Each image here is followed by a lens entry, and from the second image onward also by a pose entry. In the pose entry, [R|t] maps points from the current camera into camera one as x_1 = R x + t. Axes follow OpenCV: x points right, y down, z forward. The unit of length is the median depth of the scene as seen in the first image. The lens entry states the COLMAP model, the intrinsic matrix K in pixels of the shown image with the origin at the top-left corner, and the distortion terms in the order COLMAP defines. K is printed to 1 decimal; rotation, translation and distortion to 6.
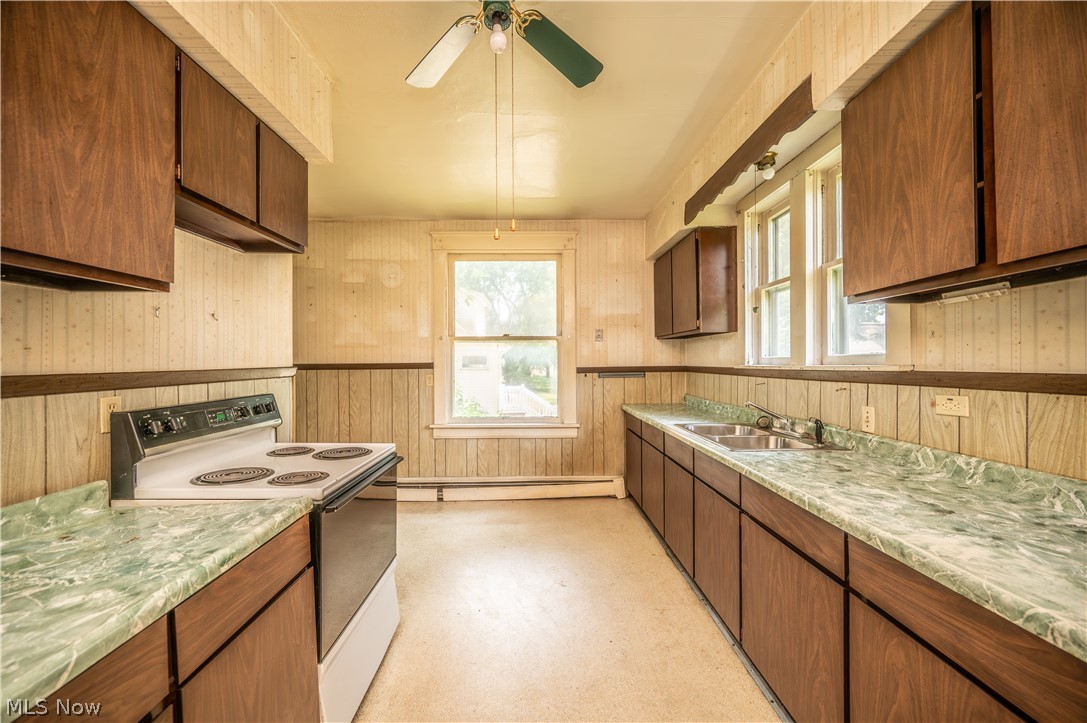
lens RADIAL K [[432.5, 0, 545.8], [0, 432.5, 361.2], [0, 0, 1]] dist [-0.000969, -0.000032]
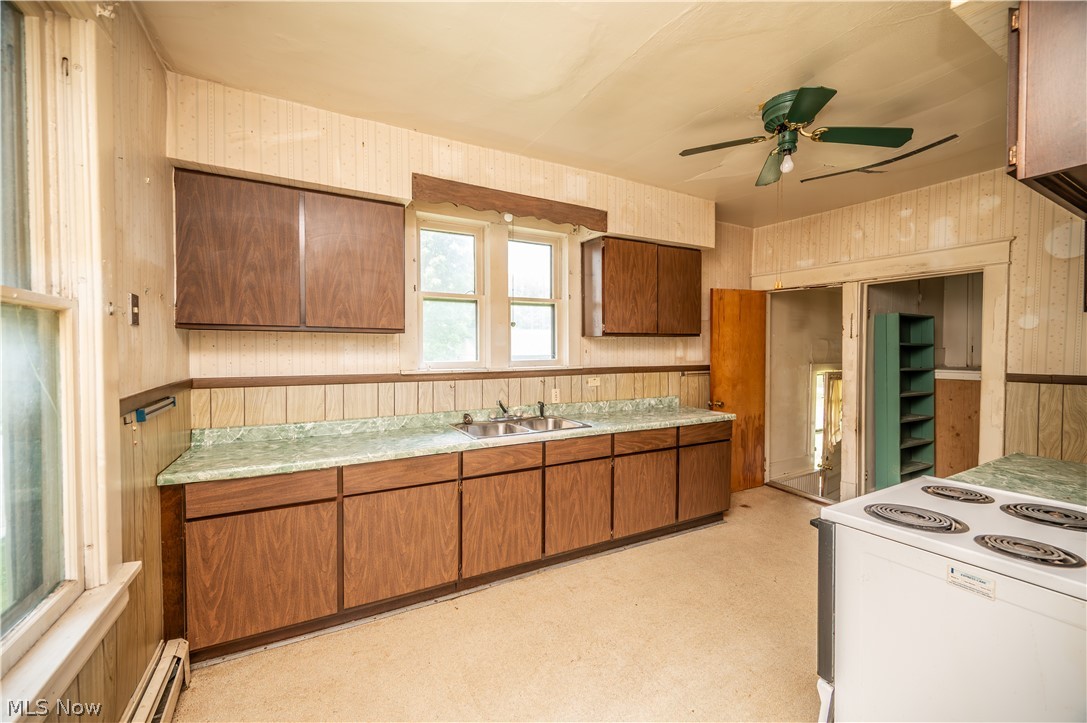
lens RADIAL K [[428.8, 0, 543.5], [0, 428.8, 361.5], [0, 0, 1]] dist [-0.001339, -0.000131]
pose [[-0.454722, -0.015650, 0.890496, -1.005781], [0.001551, 0.999830, 0.018363, -0.053362], [-0.890632, 0.009731, -0.454620, 2.279079]]
